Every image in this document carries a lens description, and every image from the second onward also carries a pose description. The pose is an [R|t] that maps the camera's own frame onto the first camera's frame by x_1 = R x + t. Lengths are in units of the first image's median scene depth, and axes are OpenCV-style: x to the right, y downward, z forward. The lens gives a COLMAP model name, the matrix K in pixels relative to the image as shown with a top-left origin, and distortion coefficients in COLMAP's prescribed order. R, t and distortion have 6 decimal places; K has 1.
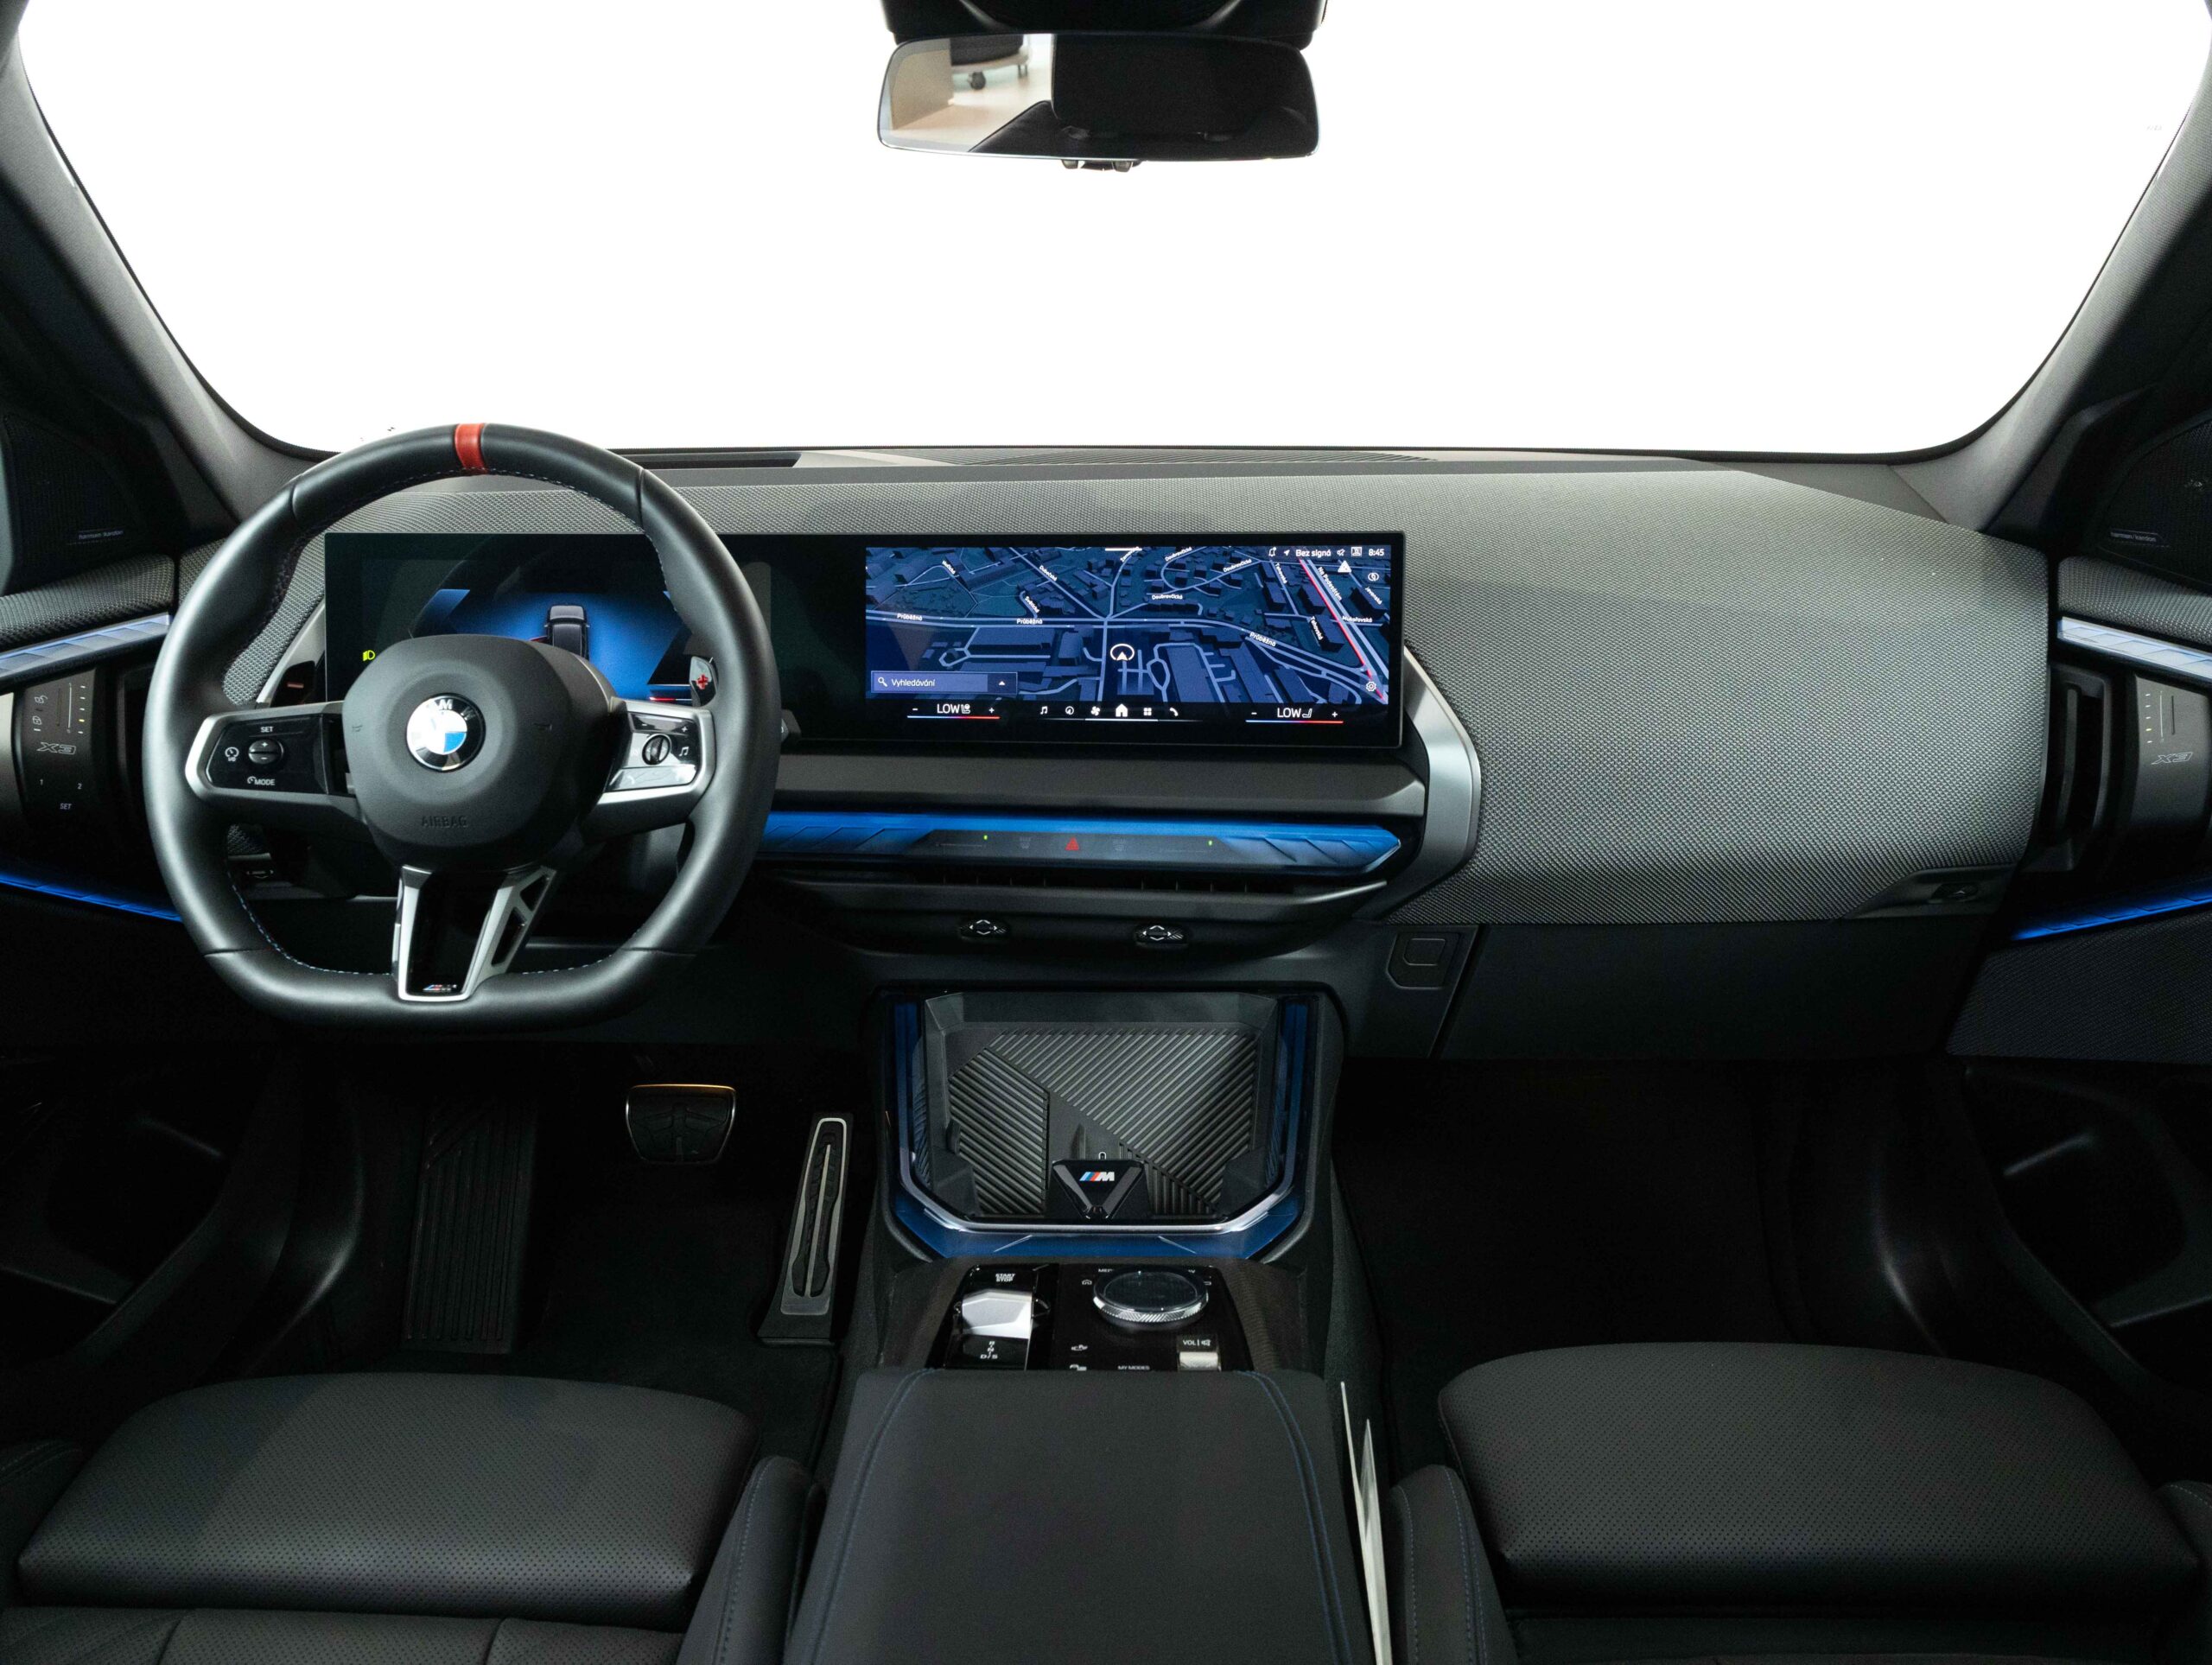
lens RADIAL K [[1650.8, 0, 1046.5], [0, 1650.8, 802.1], [0, 0, 1]] dist [-0.041962, -0.005323]
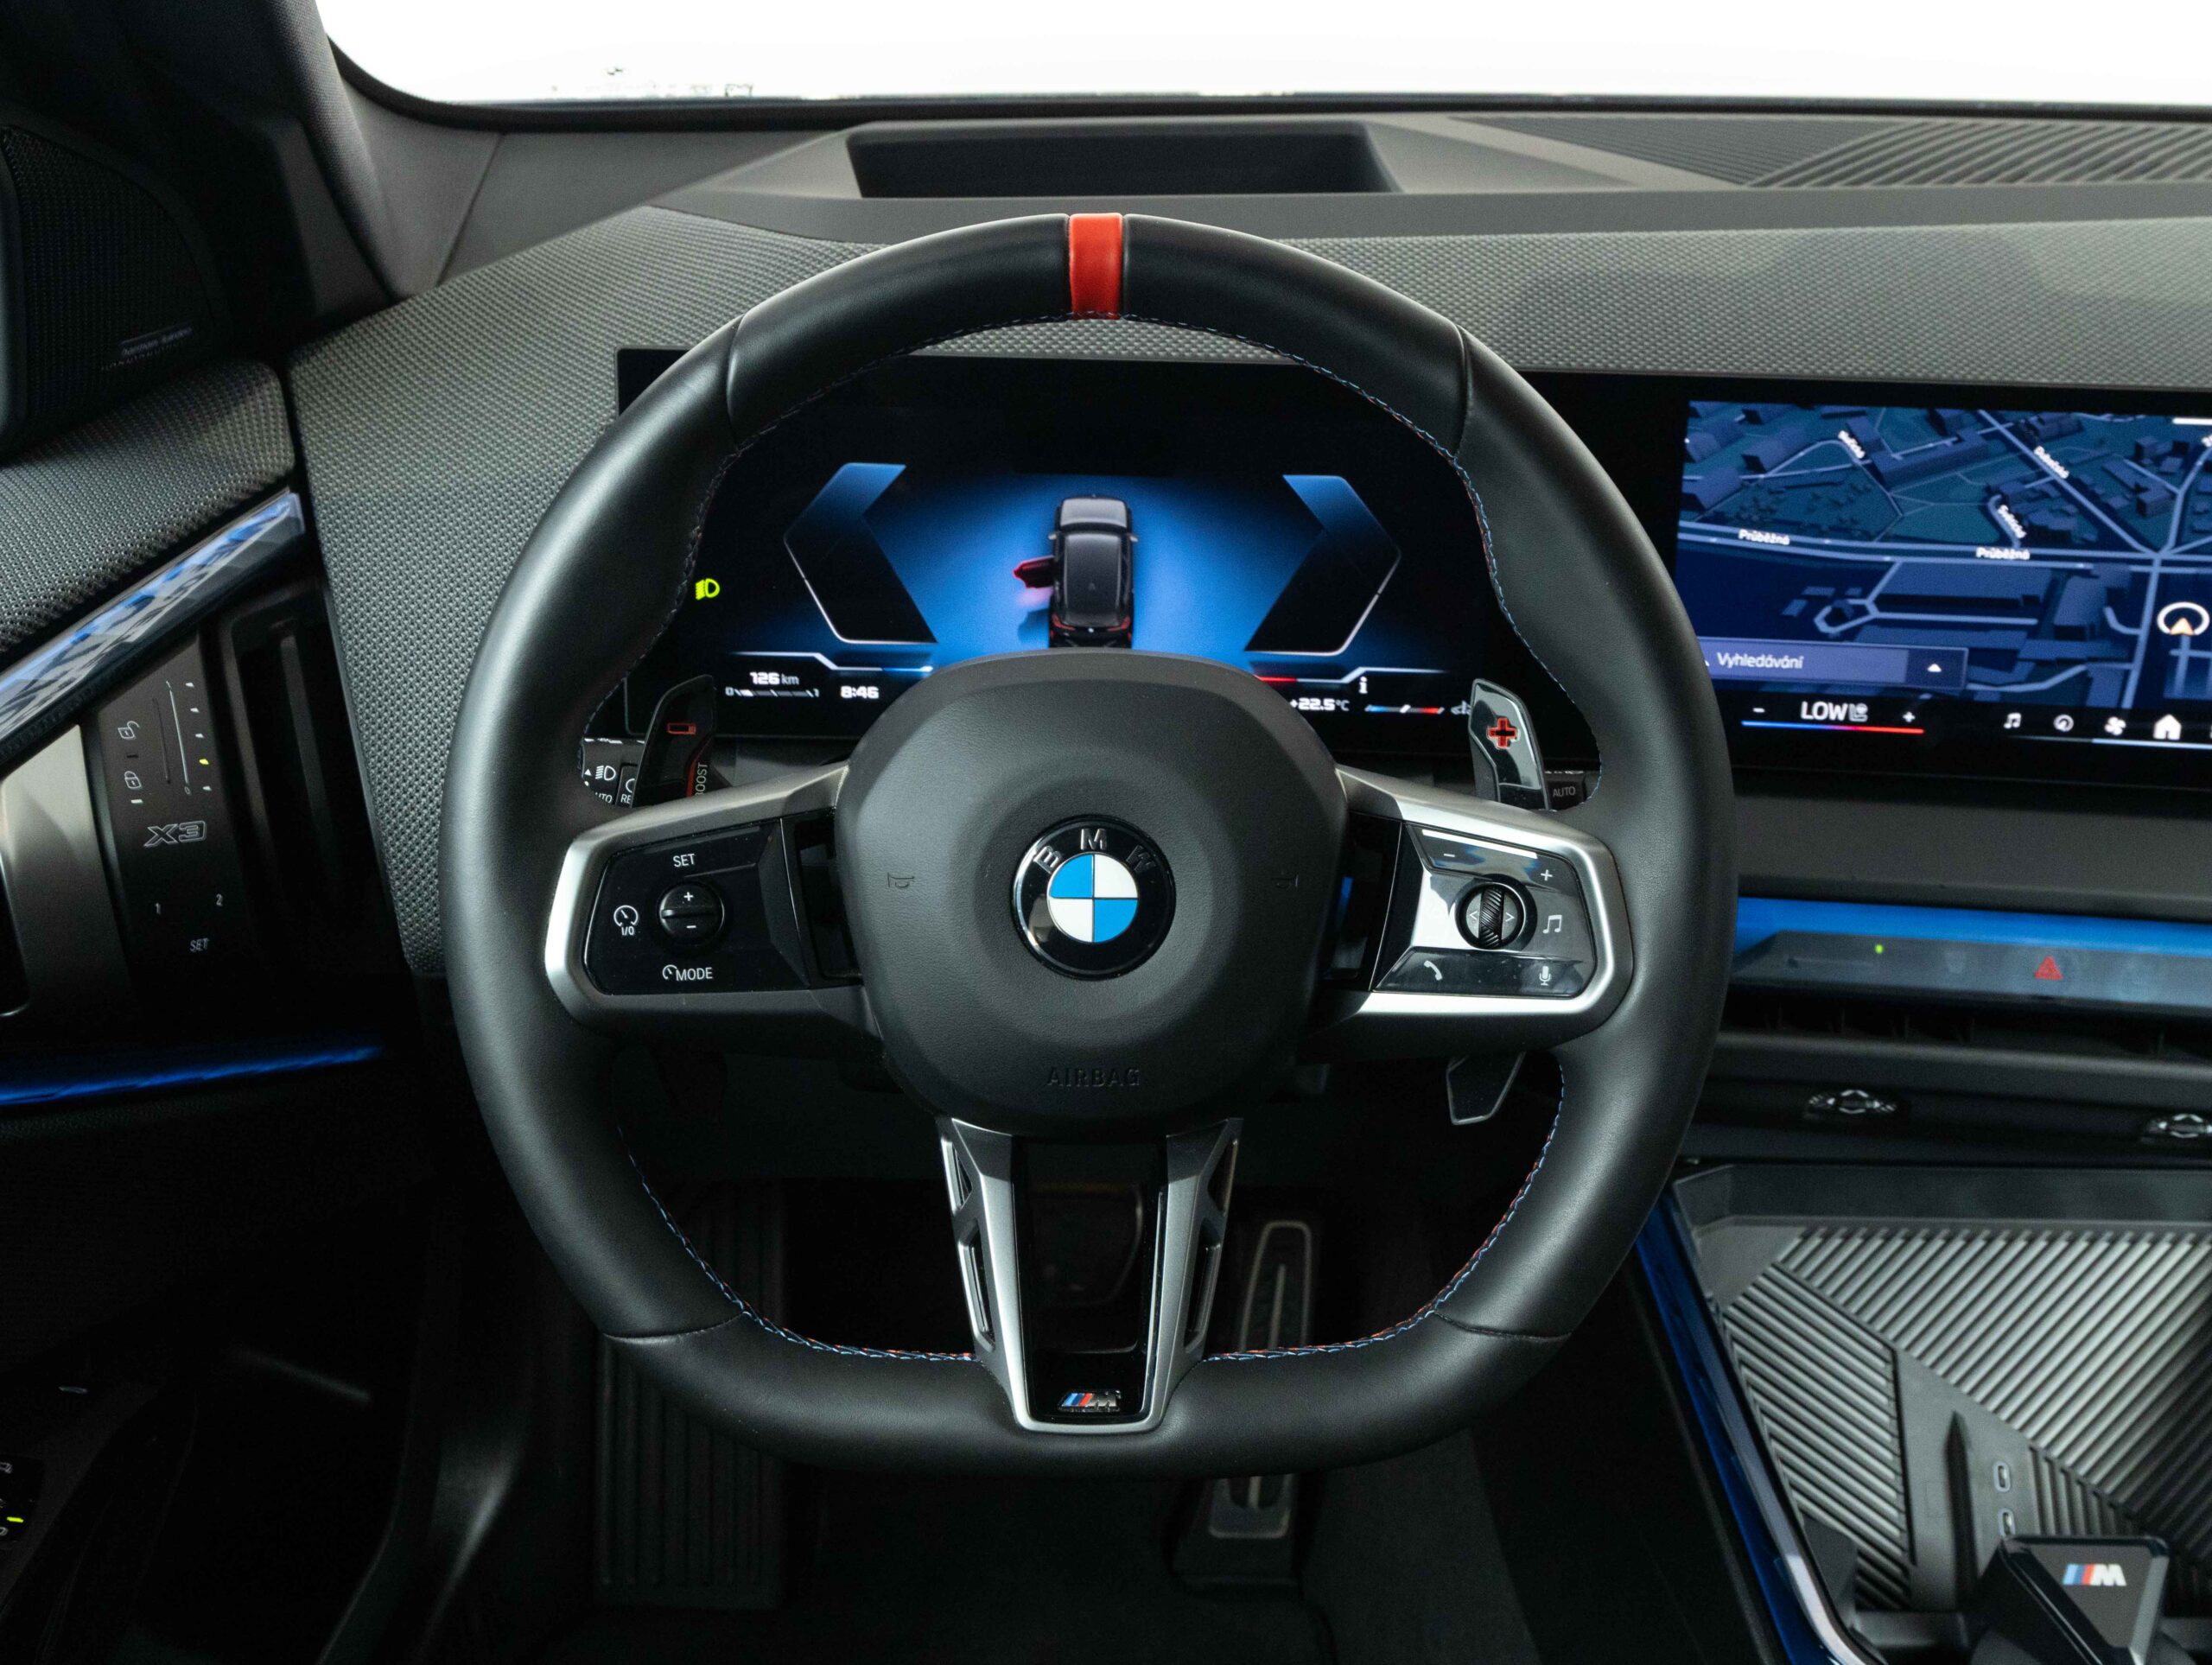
lens RADIAL K [[2298.7, 0, 1096.8], [0, 2298.7, 824.3], [0, 0, 1]] dist [0.012666, 0.000000]
pose [[0.999651, 0.008432, 0.025036, -0.316602], [-0.012997, 0.982044, 0.188202, -0.159666], [-0.022999, -0.188462, 0.981811, 0.273984]]
